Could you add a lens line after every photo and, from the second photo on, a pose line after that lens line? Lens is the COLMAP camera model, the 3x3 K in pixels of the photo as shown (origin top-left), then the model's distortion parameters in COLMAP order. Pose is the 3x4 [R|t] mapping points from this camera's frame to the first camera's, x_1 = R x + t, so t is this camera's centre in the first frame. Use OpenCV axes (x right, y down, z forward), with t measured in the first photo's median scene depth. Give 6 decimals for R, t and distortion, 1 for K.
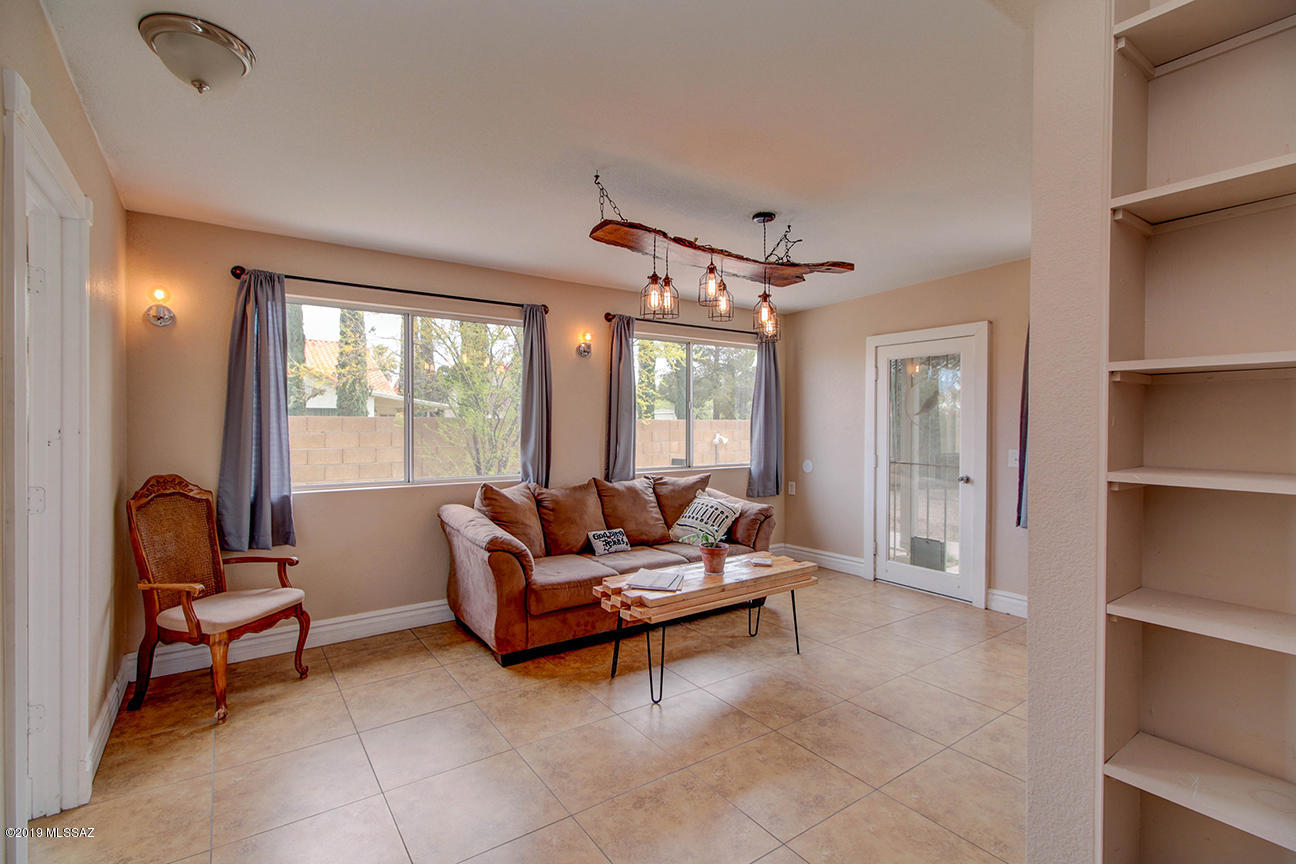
lens RADIAL K [[598.1, 0, 646.8], [0, 598.1, 426.0], [0, 0, 1]] dist [0.014932, -0.000907]
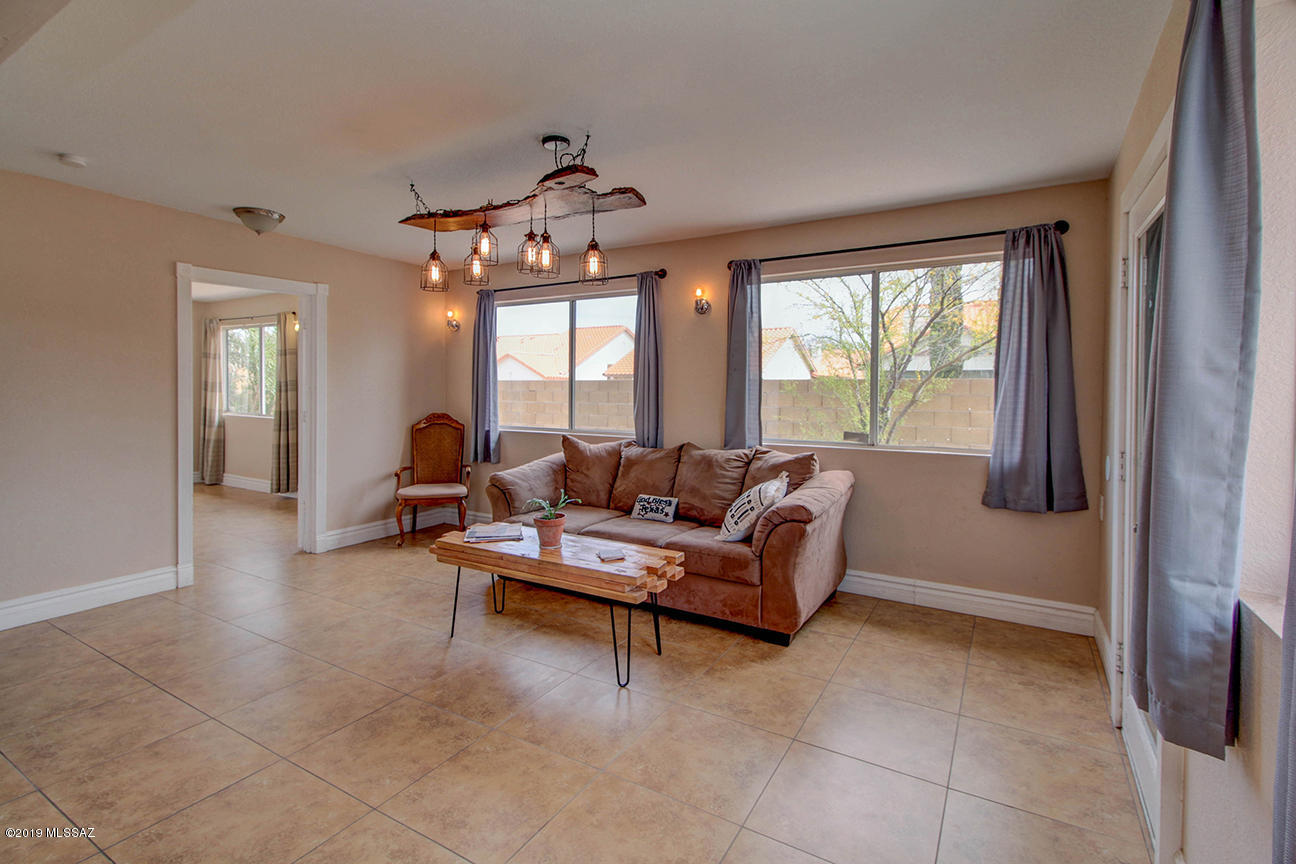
lens RADIAL K [[598.1, 0, 633.7], [0, 598.1, 390.2], [0, 0, 1]] dist [0.014932, -0.000907]
pose [[0.407713, 0.008201, -0.913073, 0.813658], [-0.007089, 0.999958, 0.005816, 0.001759], [0.913083, 0.004102, 0.407754, 0.608158]]
